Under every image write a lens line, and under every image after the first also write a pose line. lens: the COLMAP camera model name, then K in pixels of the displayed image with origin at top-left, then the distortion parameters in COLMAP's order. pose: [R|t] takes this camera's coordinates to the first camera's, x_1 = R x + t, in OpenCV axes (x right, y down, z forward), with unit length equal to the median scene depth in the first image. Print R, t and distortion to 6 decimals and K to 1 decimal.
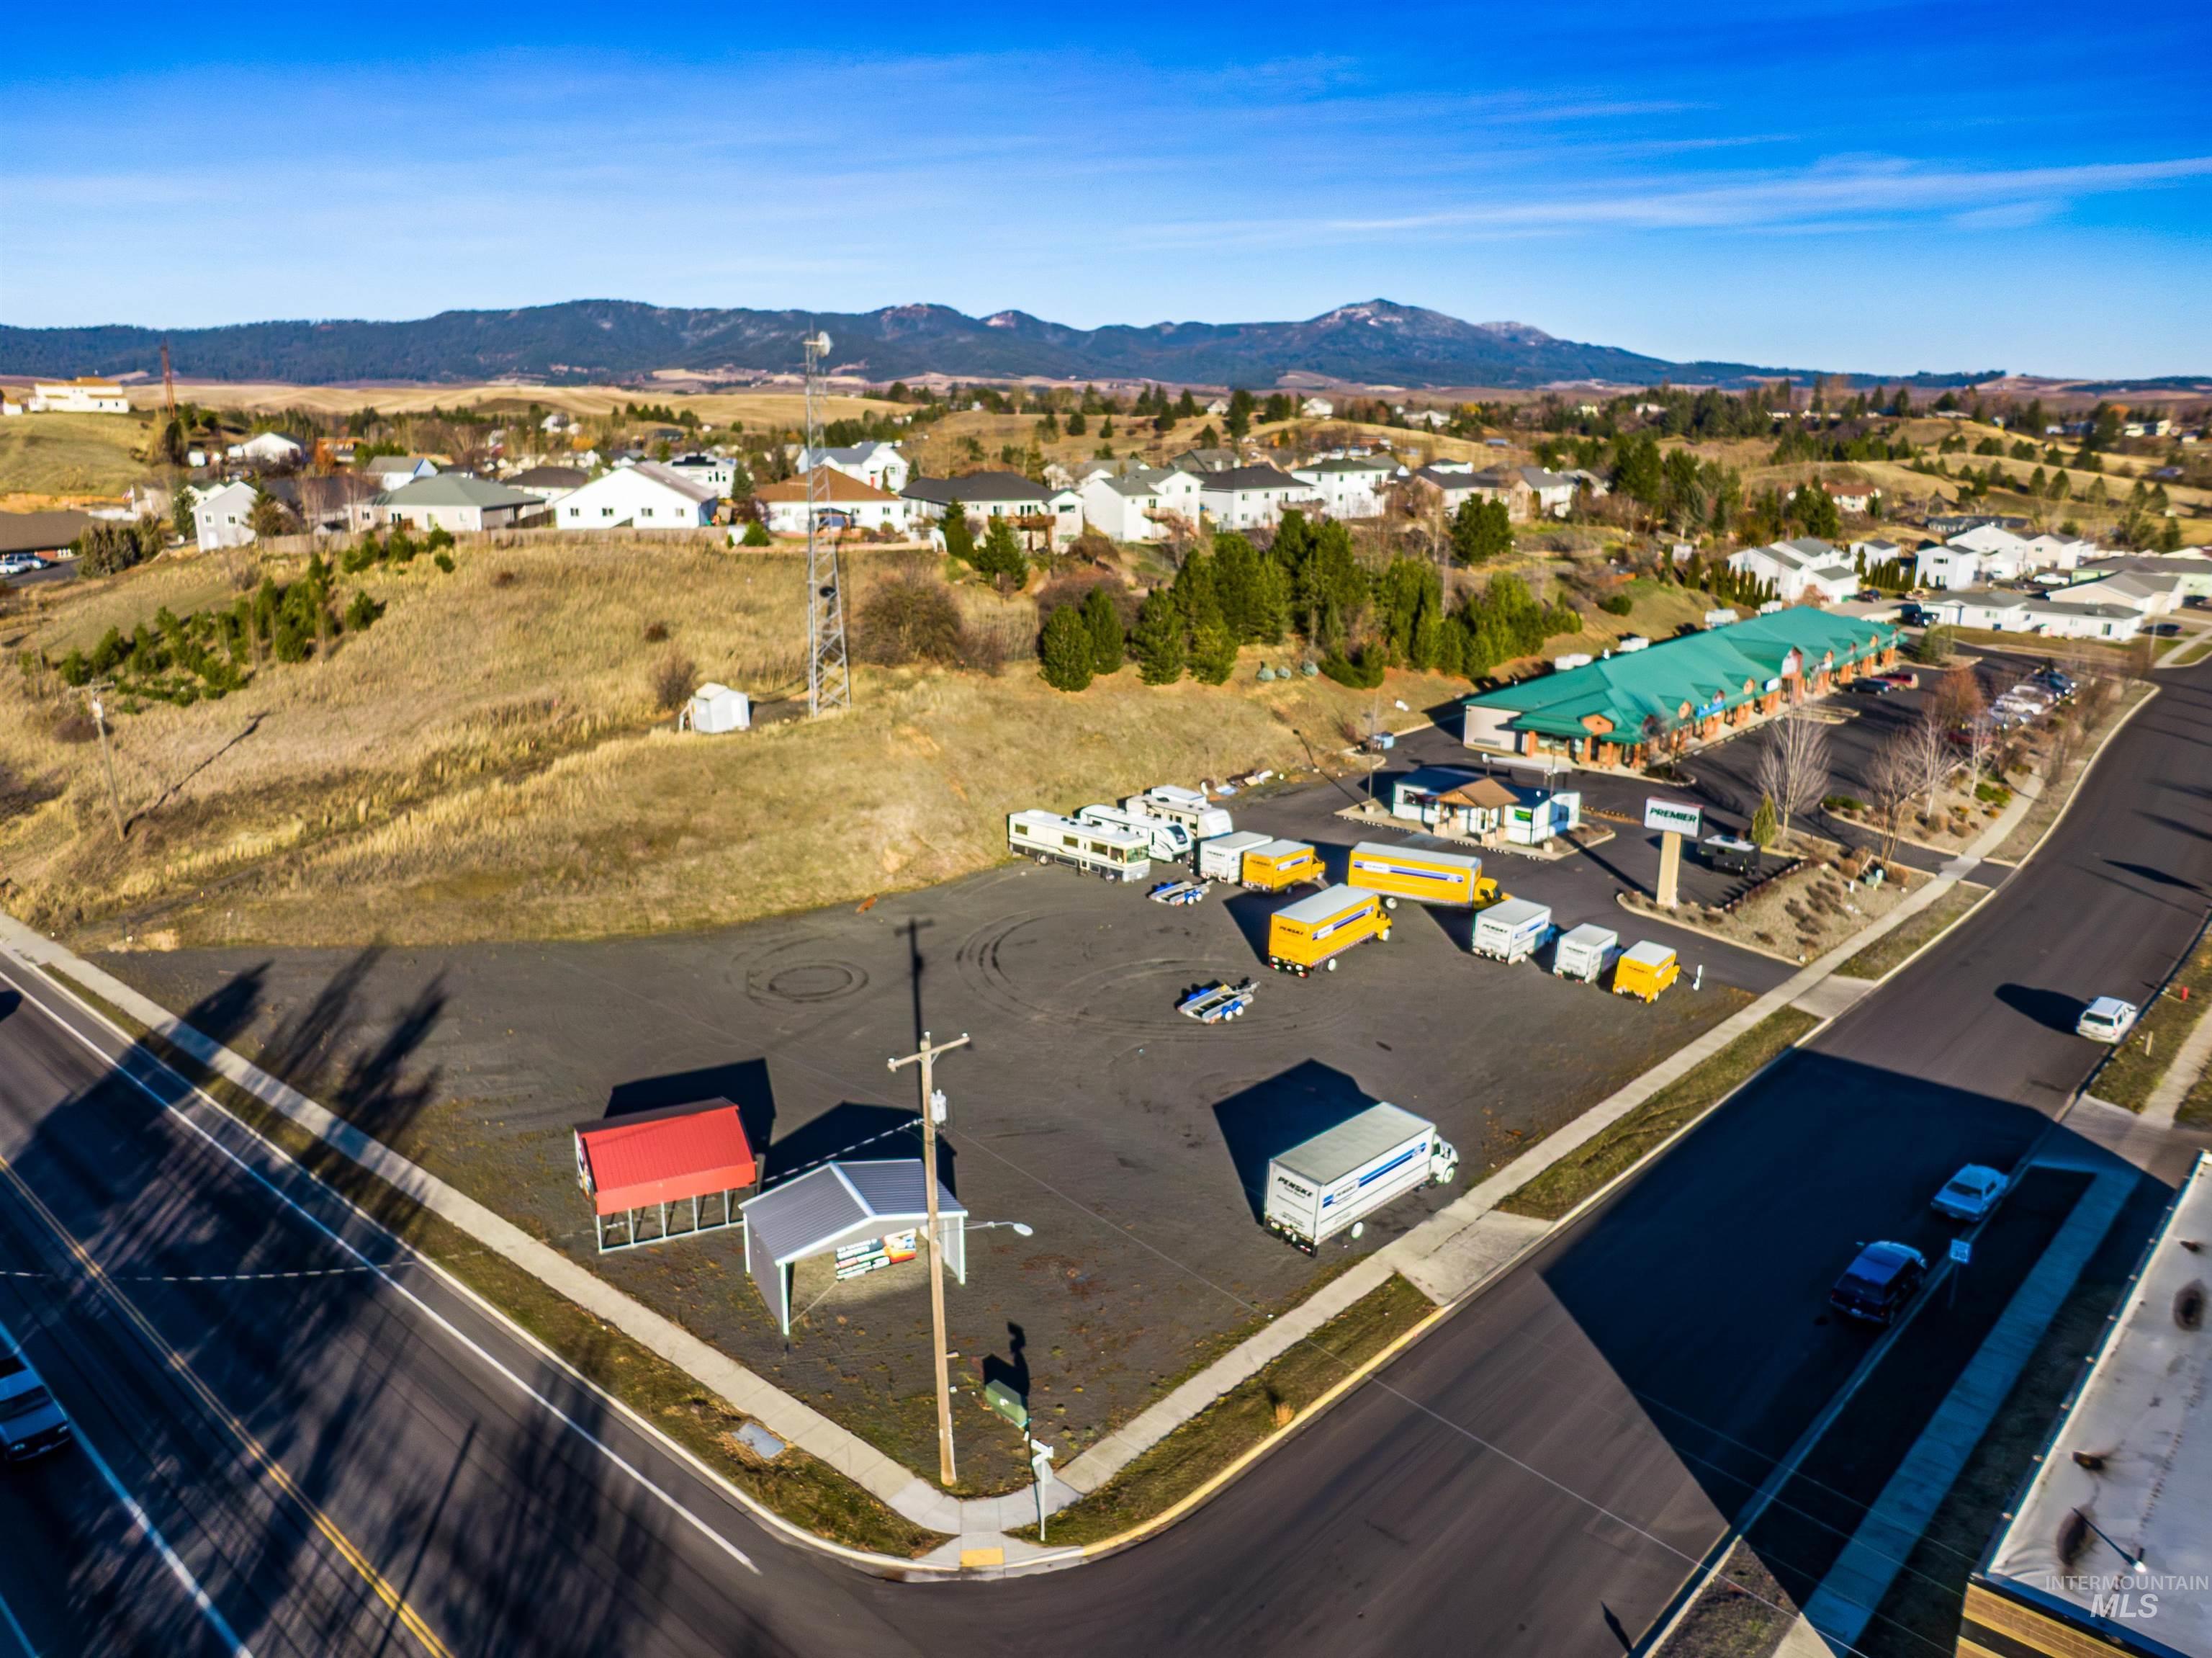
lens RADIAL K [[1579.8, 0, 1106.0], [0, 1579.8, 829.0], [0, 0, 1]] dist [0.046927, -0.077012]
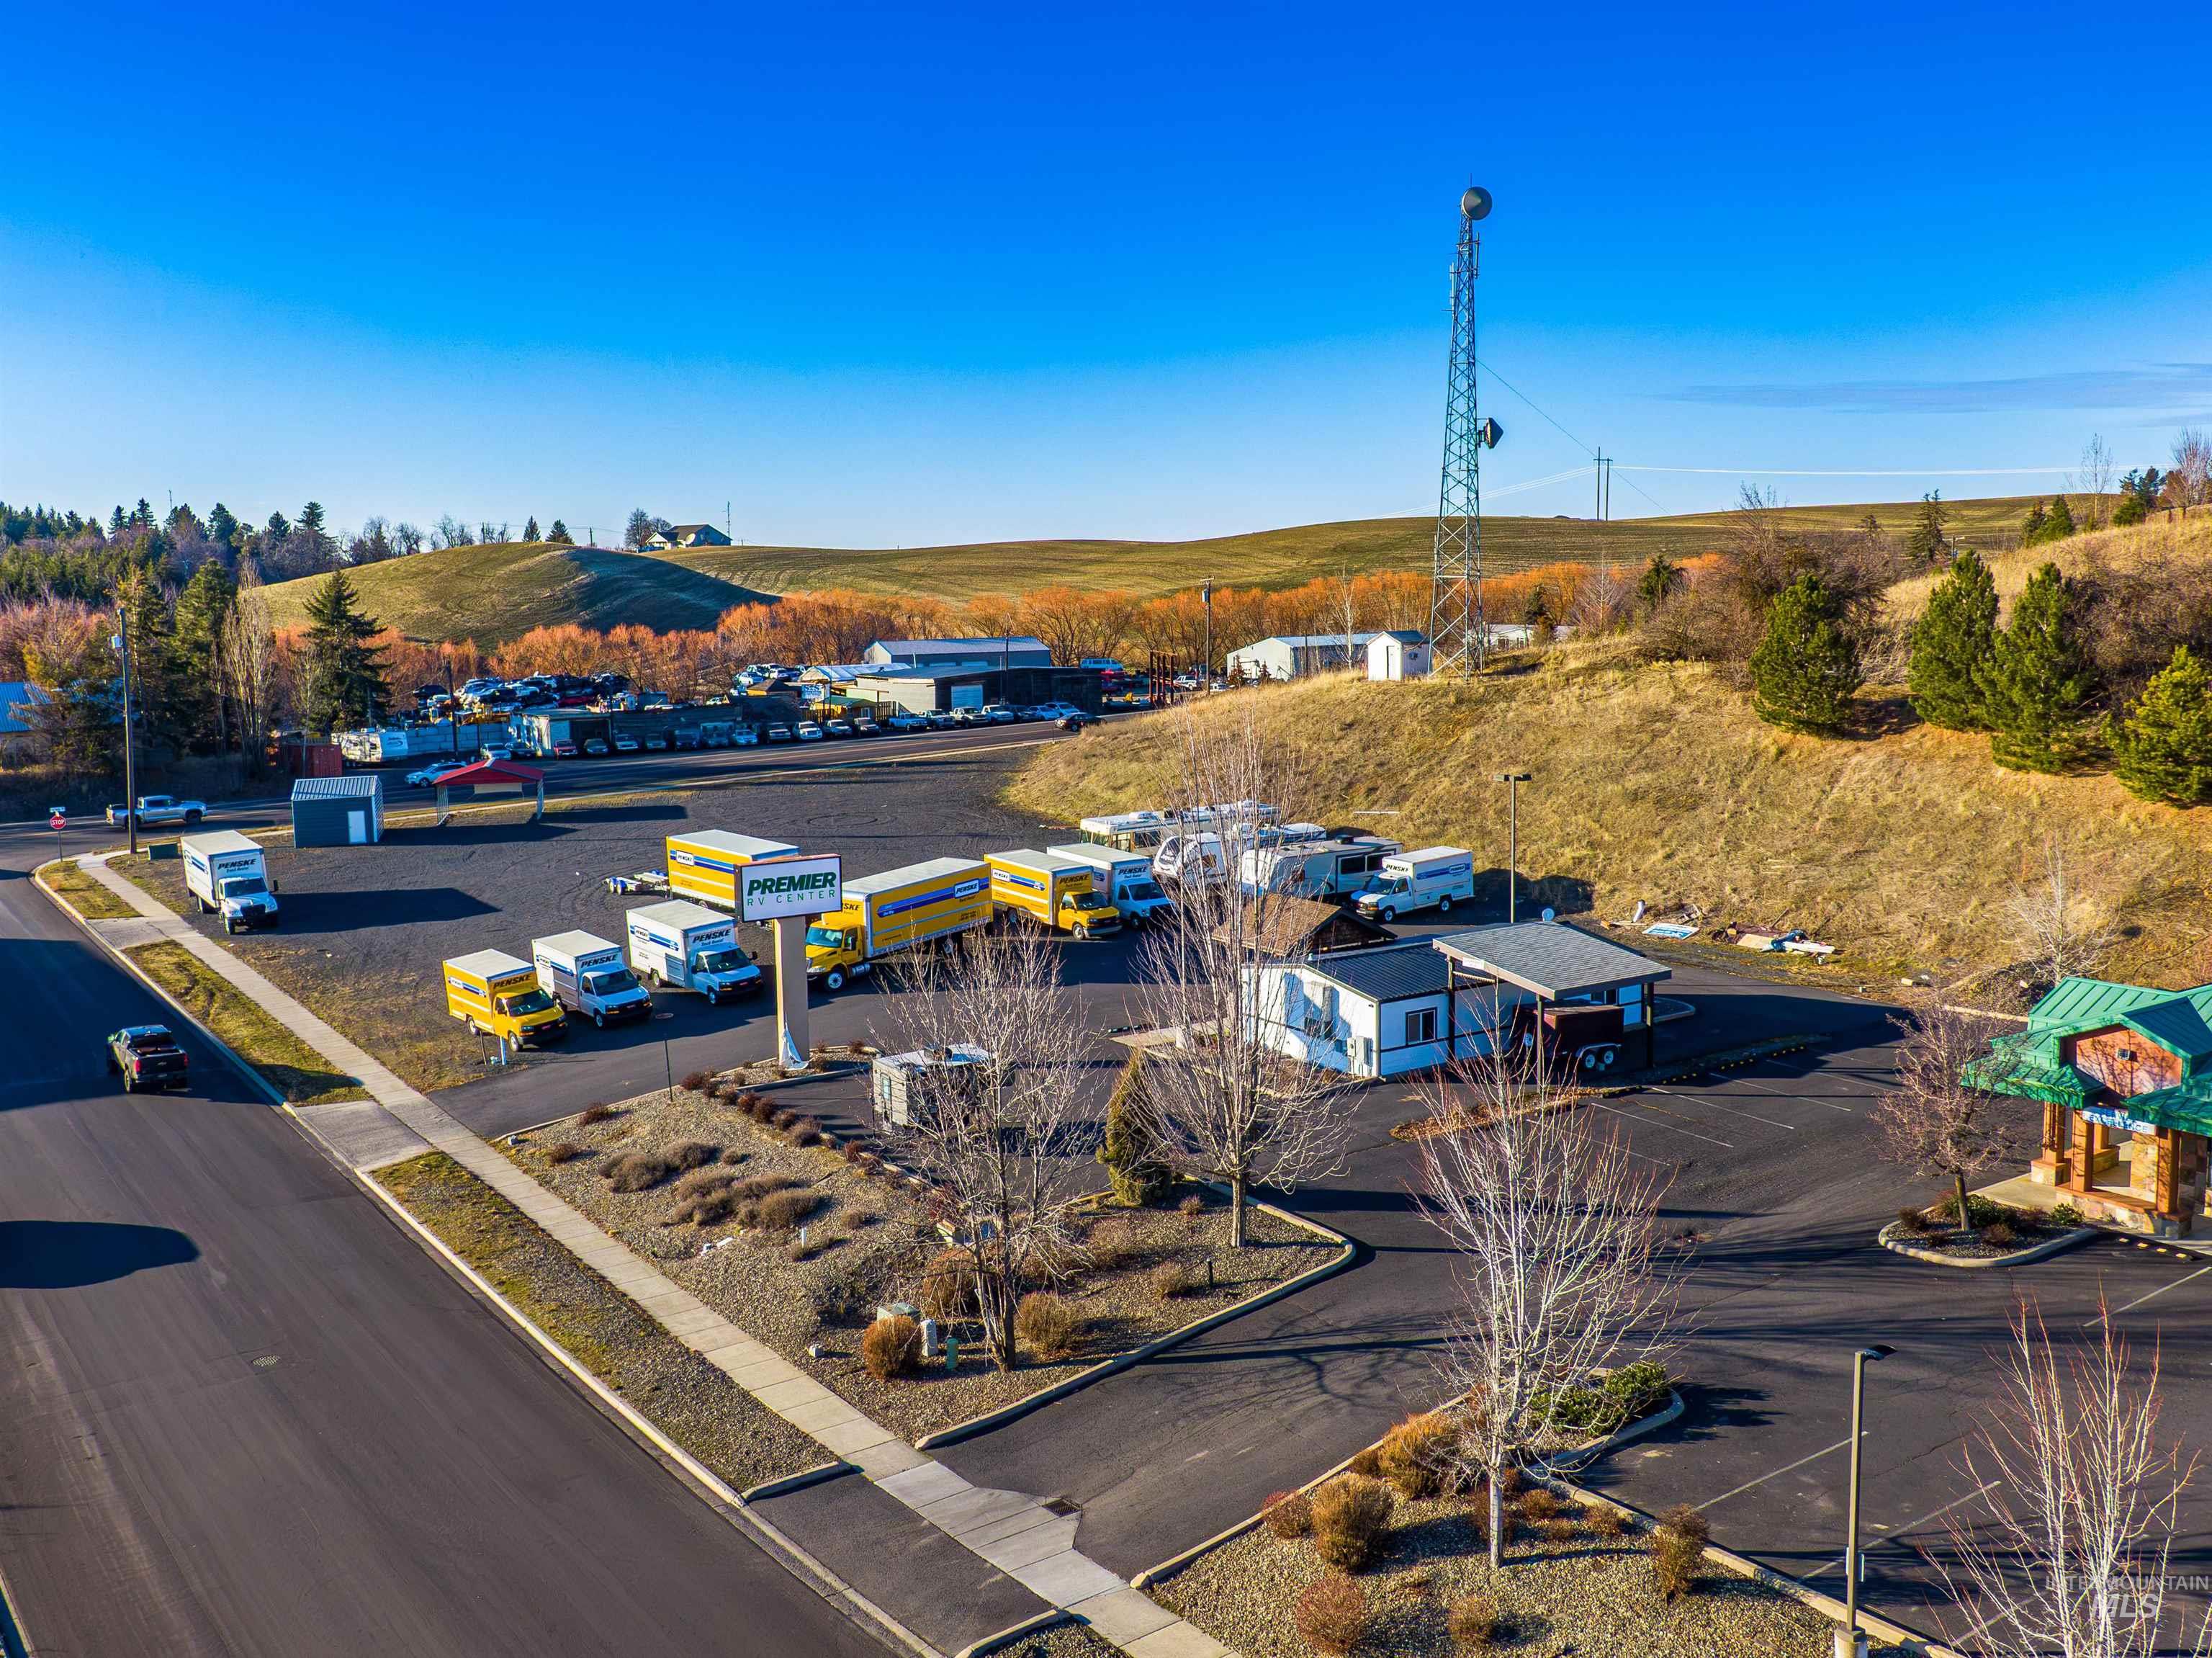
lens RADIAL K [[2093.2, 0, 1106.0], [0, 2093.2, 829.0], [0, 0, 1]] dist [0.010210, 0.021077]
pose [[-0.229898, 0.125510, -0.965087, 1.195137], [-0.243909, 0.952570, 0.181985, -0.211324], [0.942154, 0.277232, -0.188381, 1.482658]]
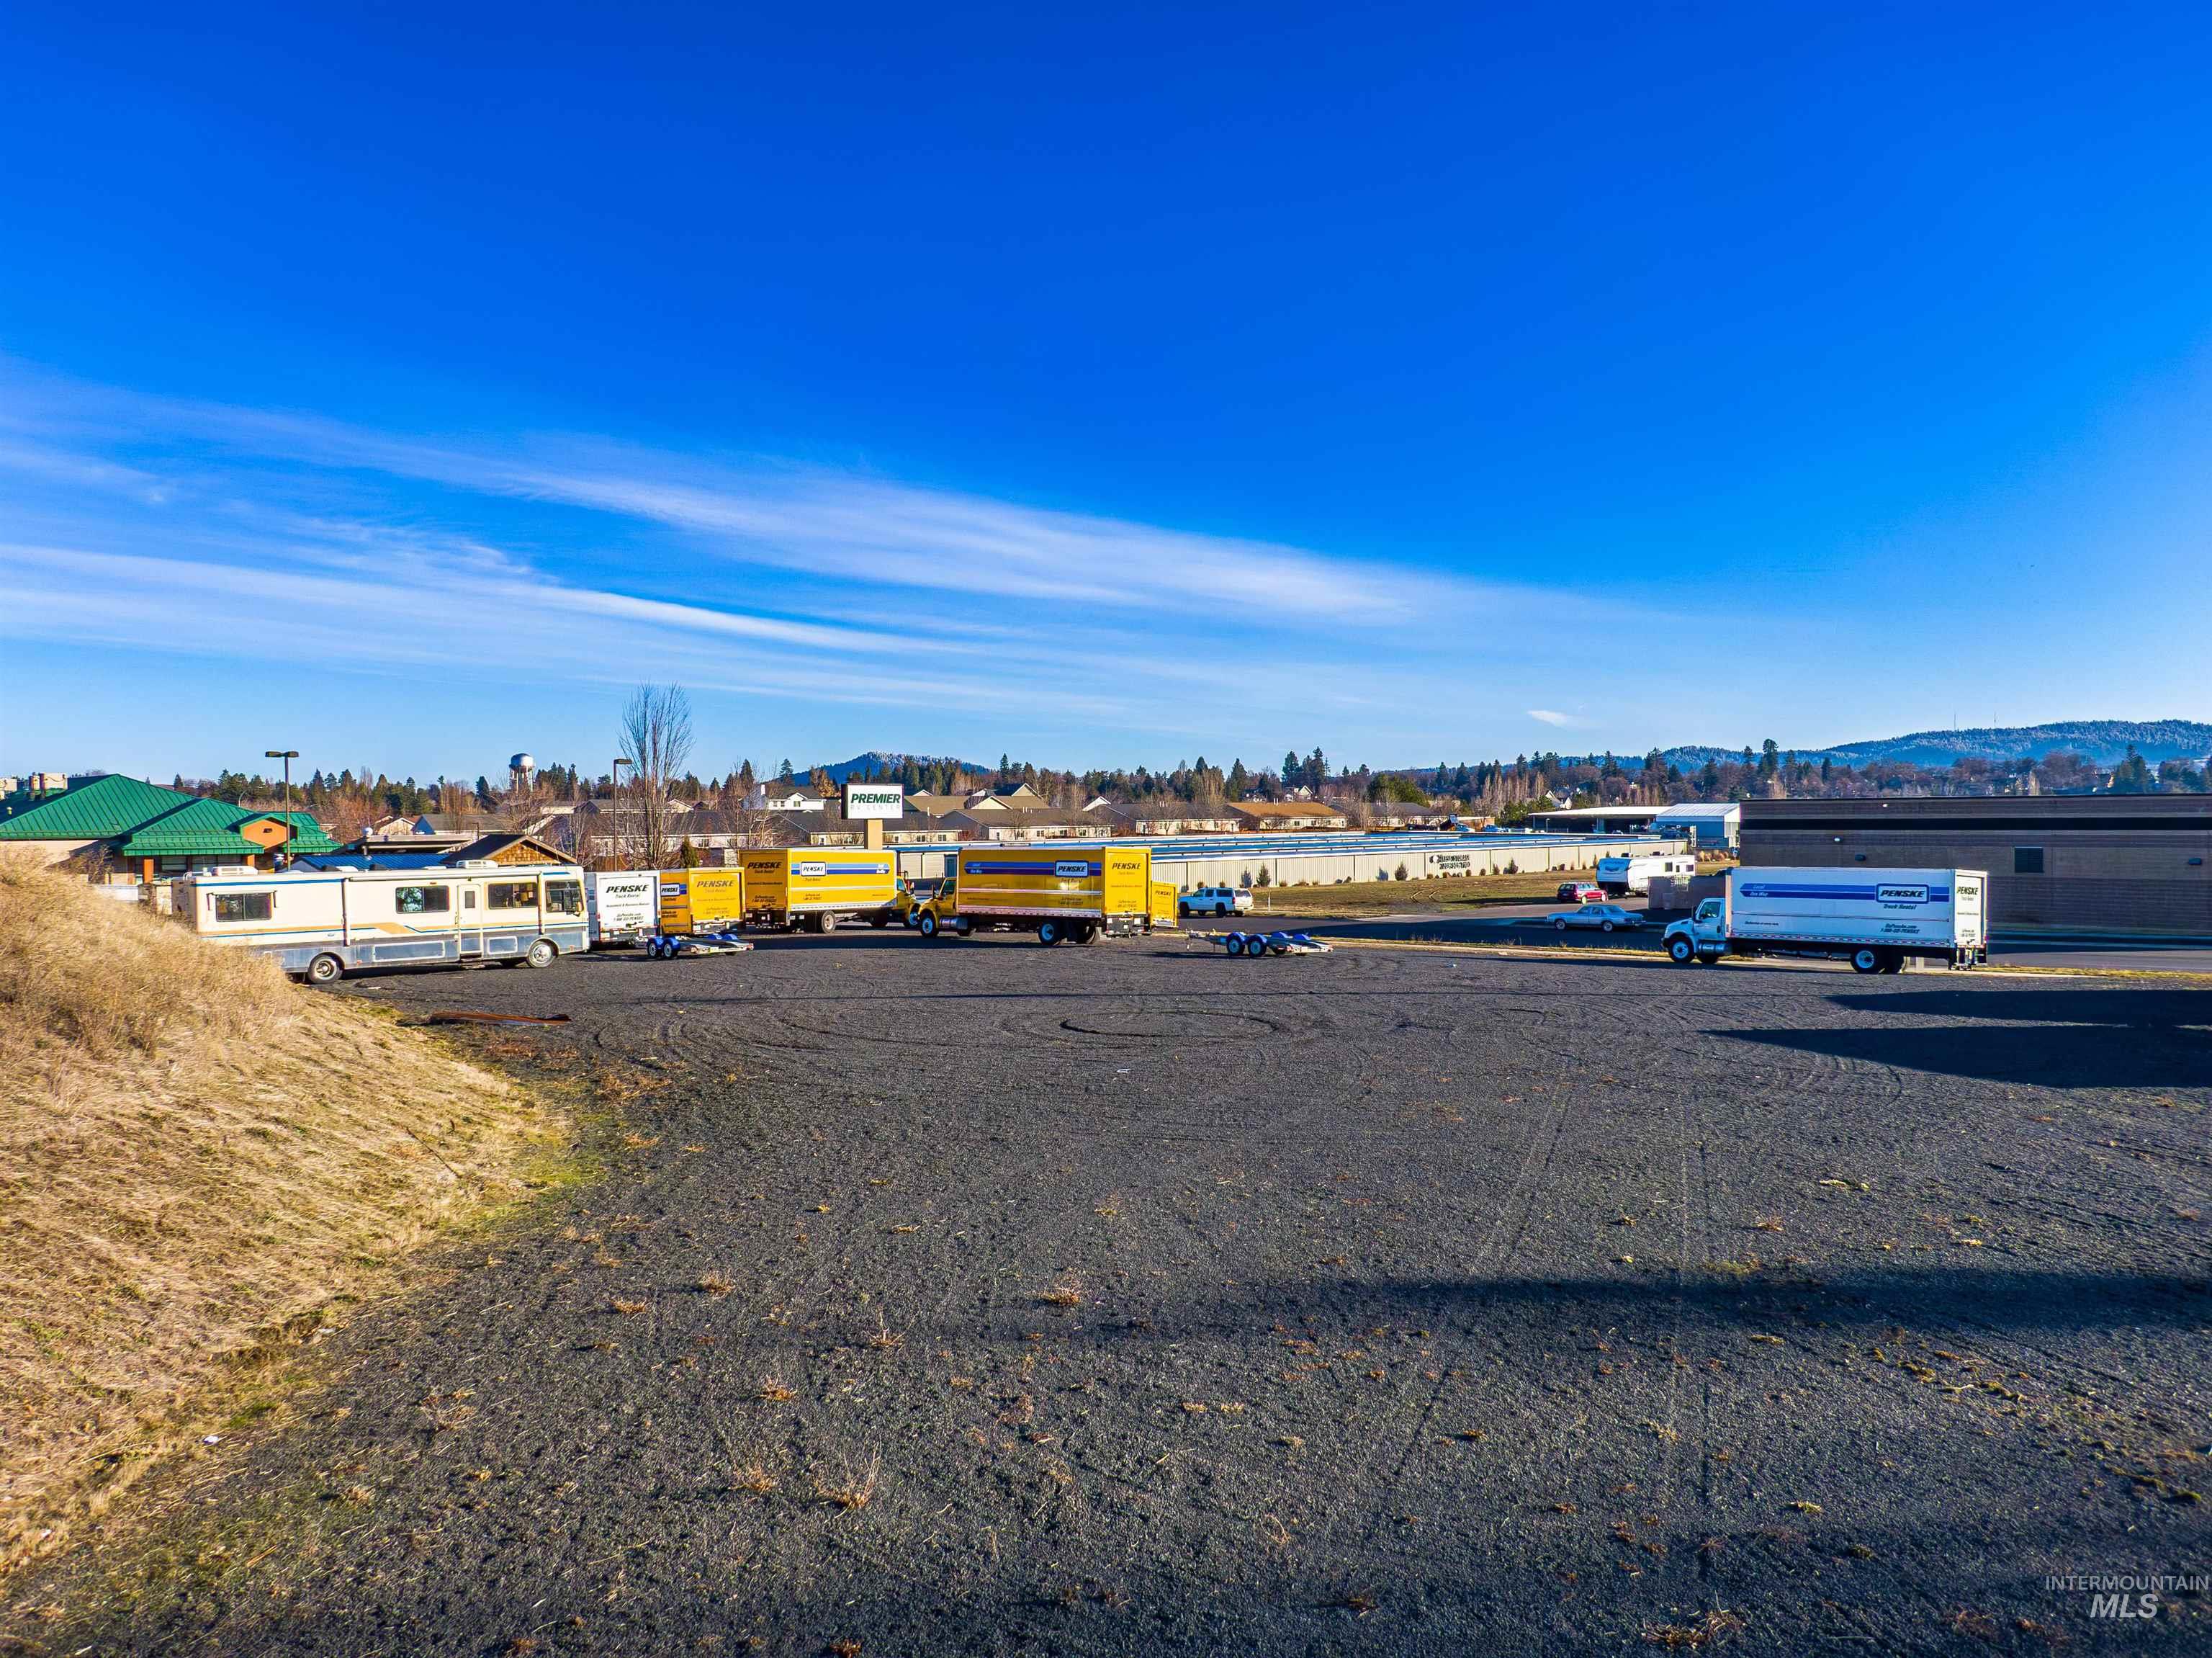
lens RADIAL K [[1572.8, 0, 1133.0], [0, 1572.8, 828.2], [0, 0, 1]] dist [-0.001639, 0.043302]
pose [[0.064565, -0.015674, 0.997790, -0.555392], [0.270947, 0.962591, -0.002412, 0.054380], [-0.960426, 0.270504, 0.066396, 0.998852]]
